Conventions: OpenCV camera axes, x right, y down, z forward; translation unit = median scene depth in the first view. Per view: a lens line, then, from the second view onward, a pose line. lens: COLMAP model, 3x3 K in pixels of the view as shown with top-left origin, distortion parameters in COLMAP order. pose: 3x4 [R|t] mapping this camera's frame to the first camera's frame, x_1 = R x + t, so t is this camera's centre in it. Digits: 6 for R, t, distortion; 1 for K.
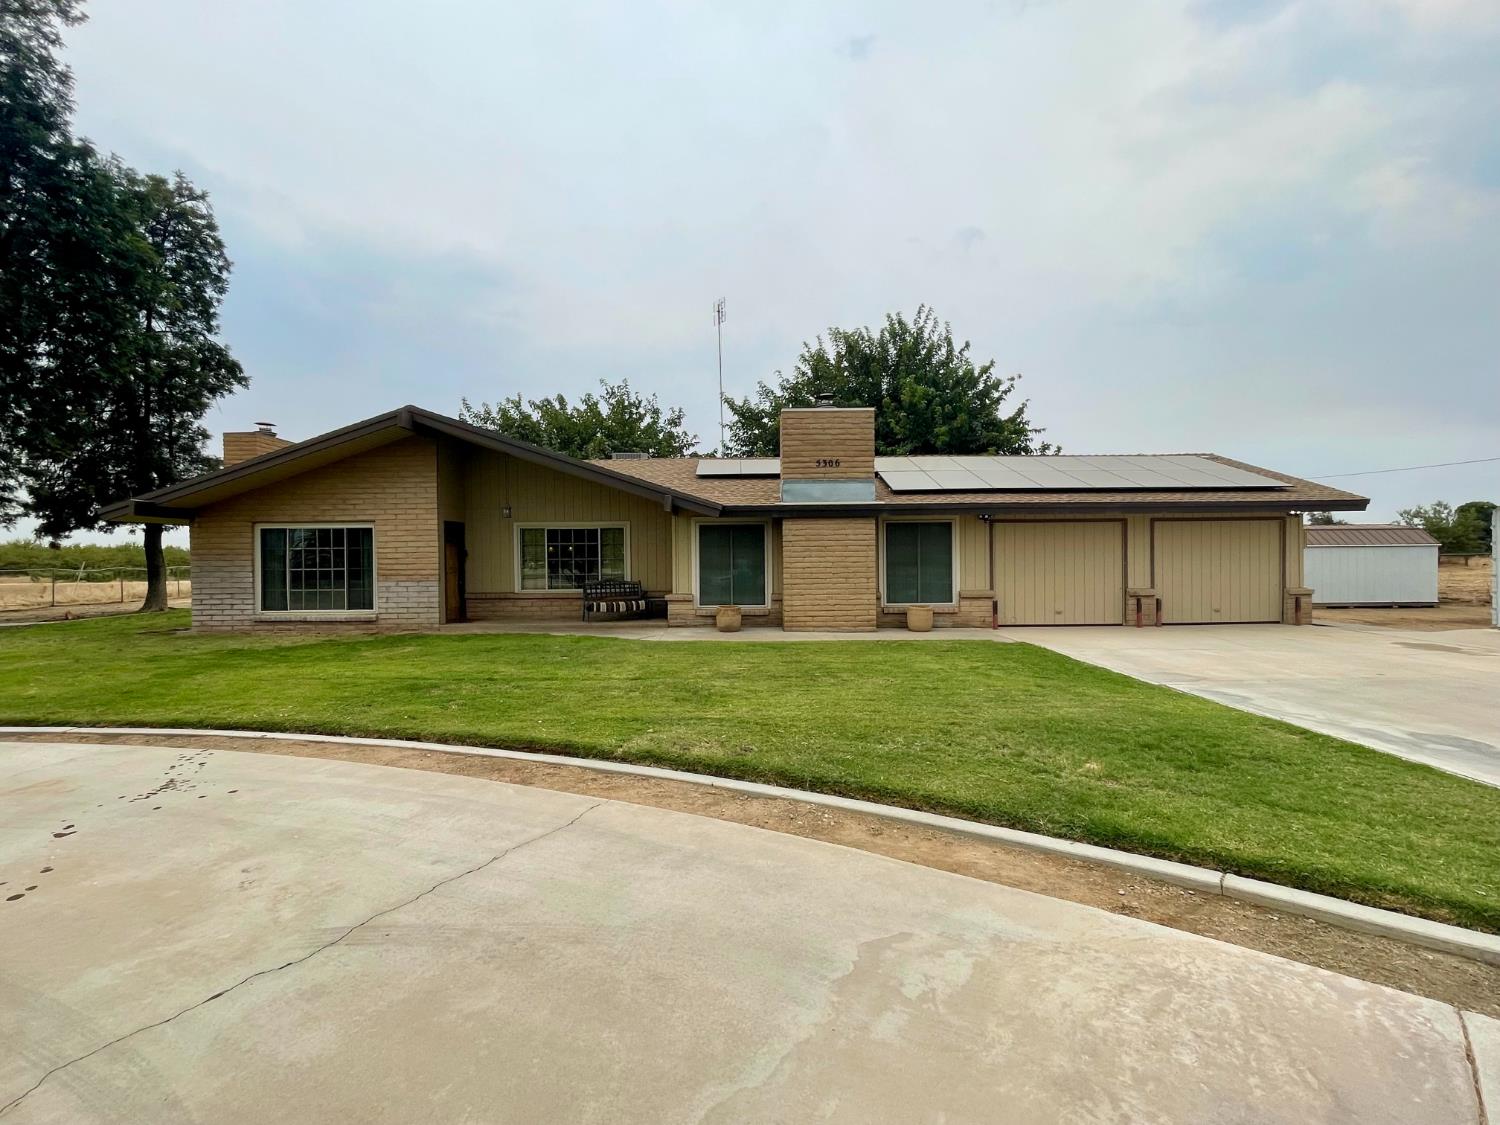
lens RADIAL K [[698.9, 0, 759.6], [0, 698.9, 574.3], [0, 0, 1]] dist [-0.009695, 0.003183]
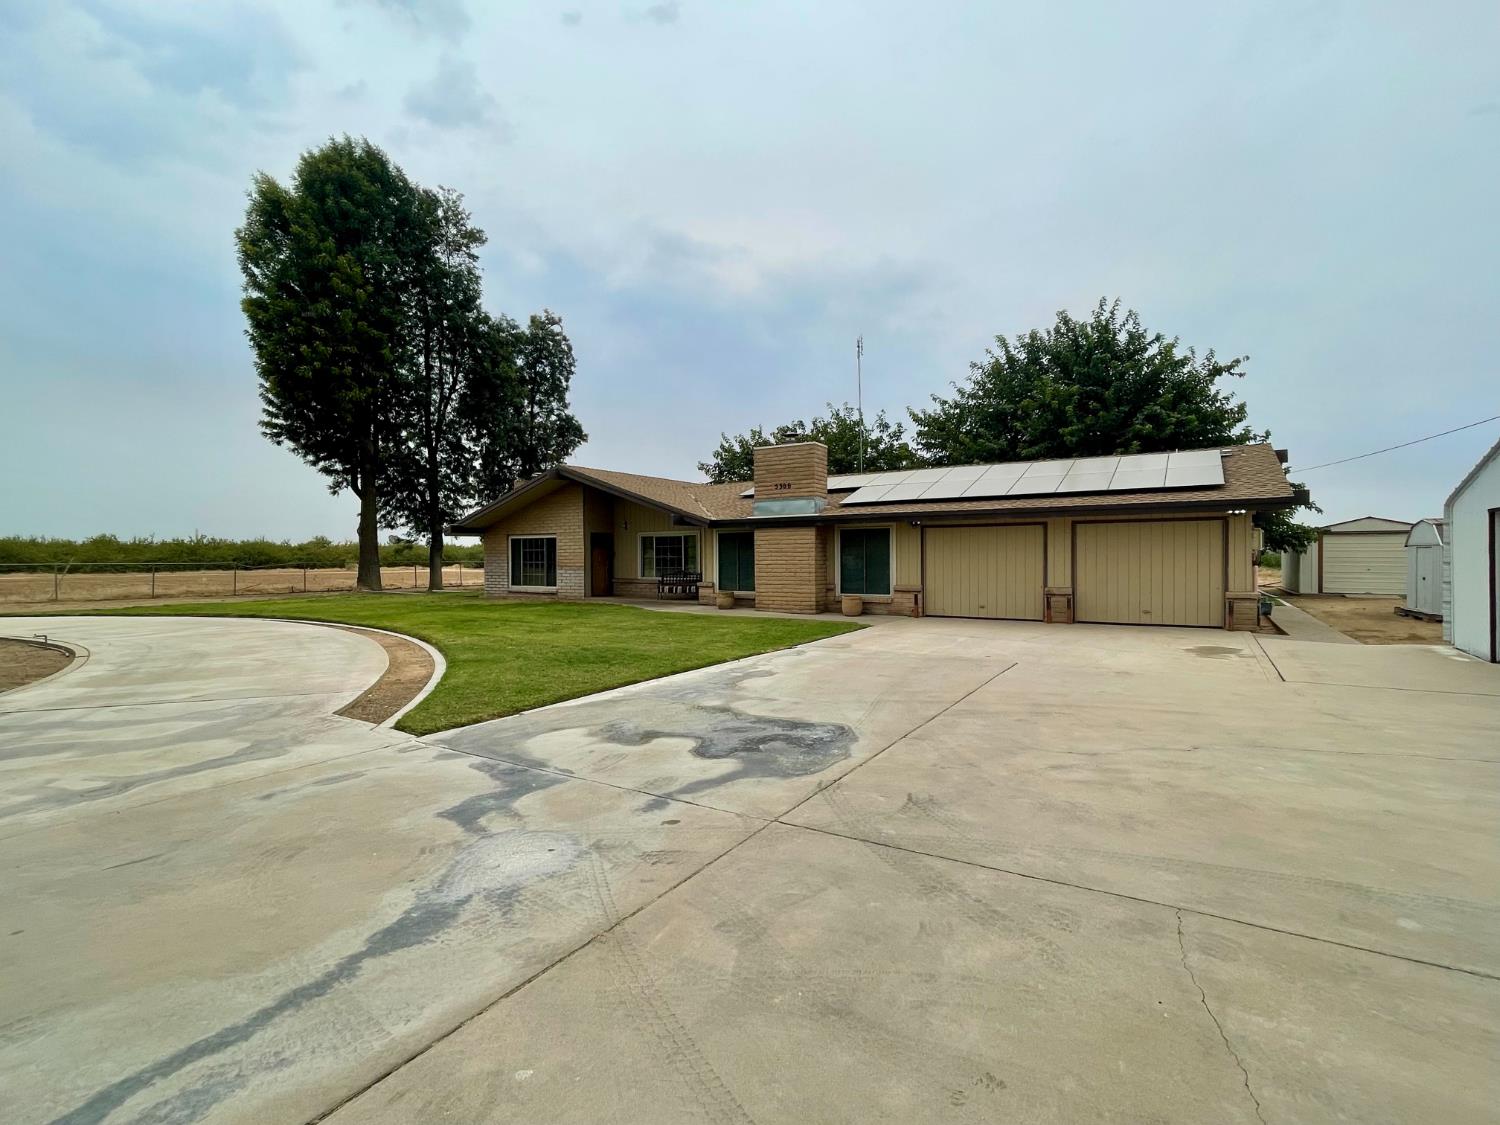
lens RADIAL K [[698.9, 0, 754.0], [0, 698.9, 576.3], [0, 0, 1]] dist [-0.009695, 0.003183]
pose [[0.846544, 0.020581, -0.531920, 0.724538], [-0.017882, 0.999788, 0.010224, 0.000668], [0.532018, 0.000857, 0.846733, -0.151896]]
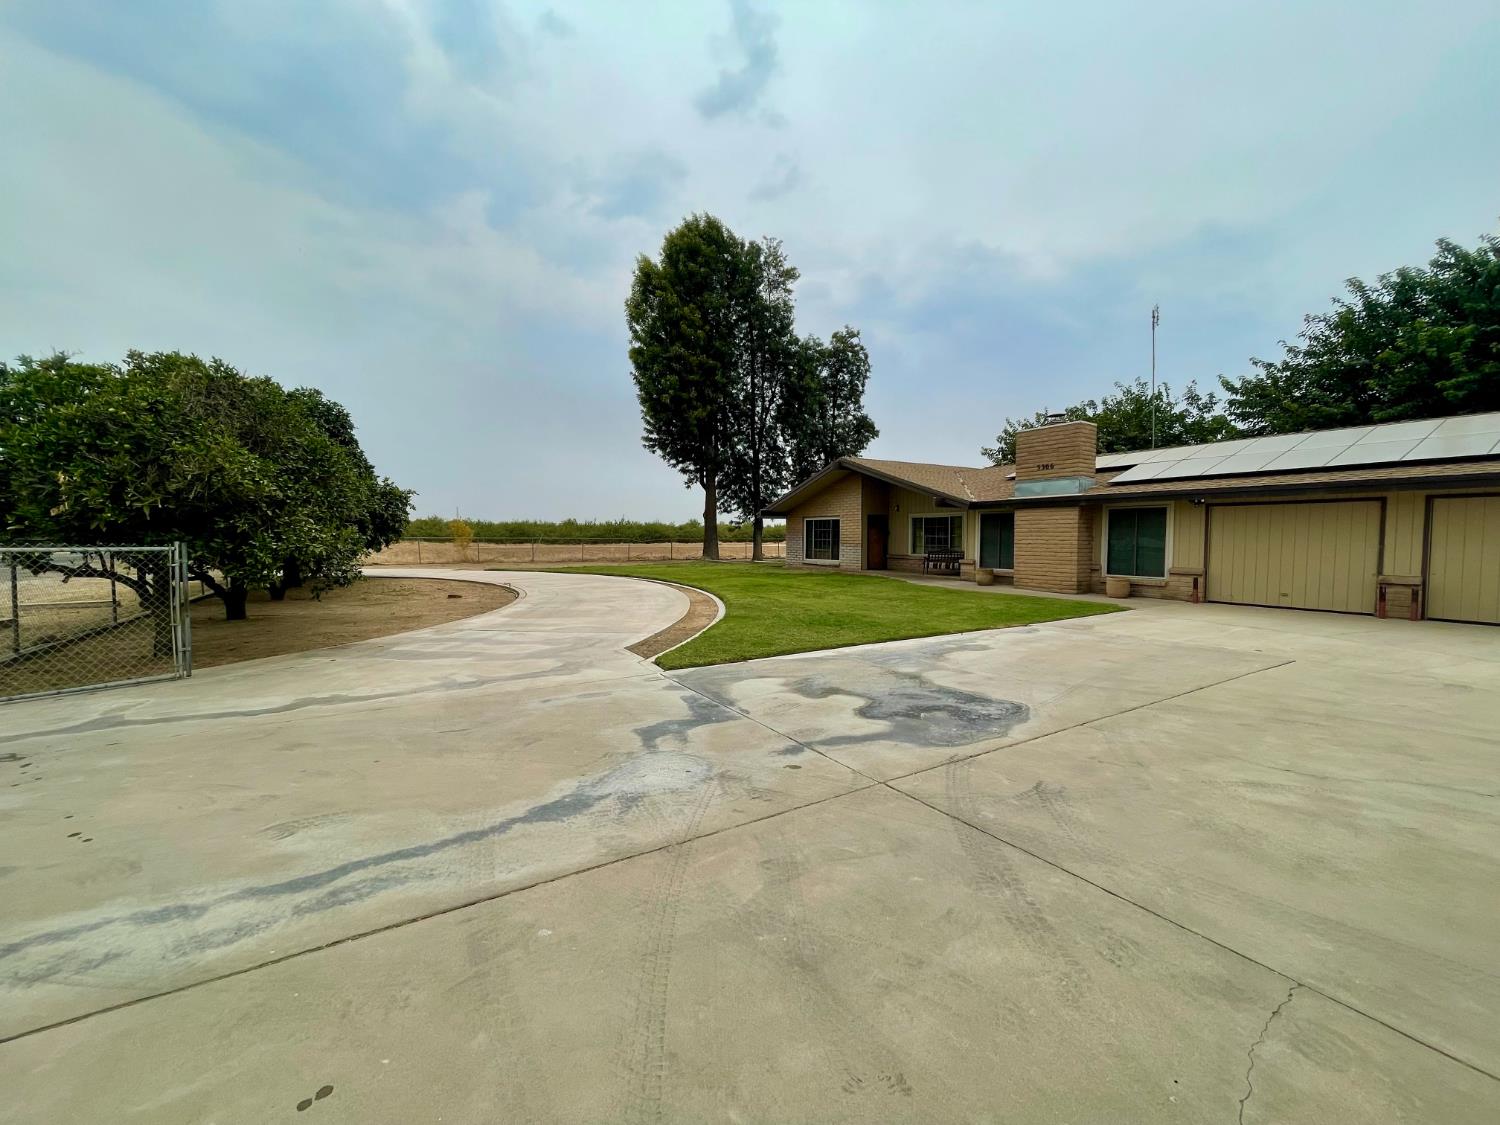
lens RADIAL K [[601.9, 0, 753.9], [0, 601.9, 571.1], [0, 0, 1]] dist [-0.003413, -0.000228]
pose [[0.523026, 0.060297, -0.850181, 0.768353], [-0.029975, 0.998179, 0.052353, -0.001091], [0.851789, -0.001898, 0.523881, -0.095117]]
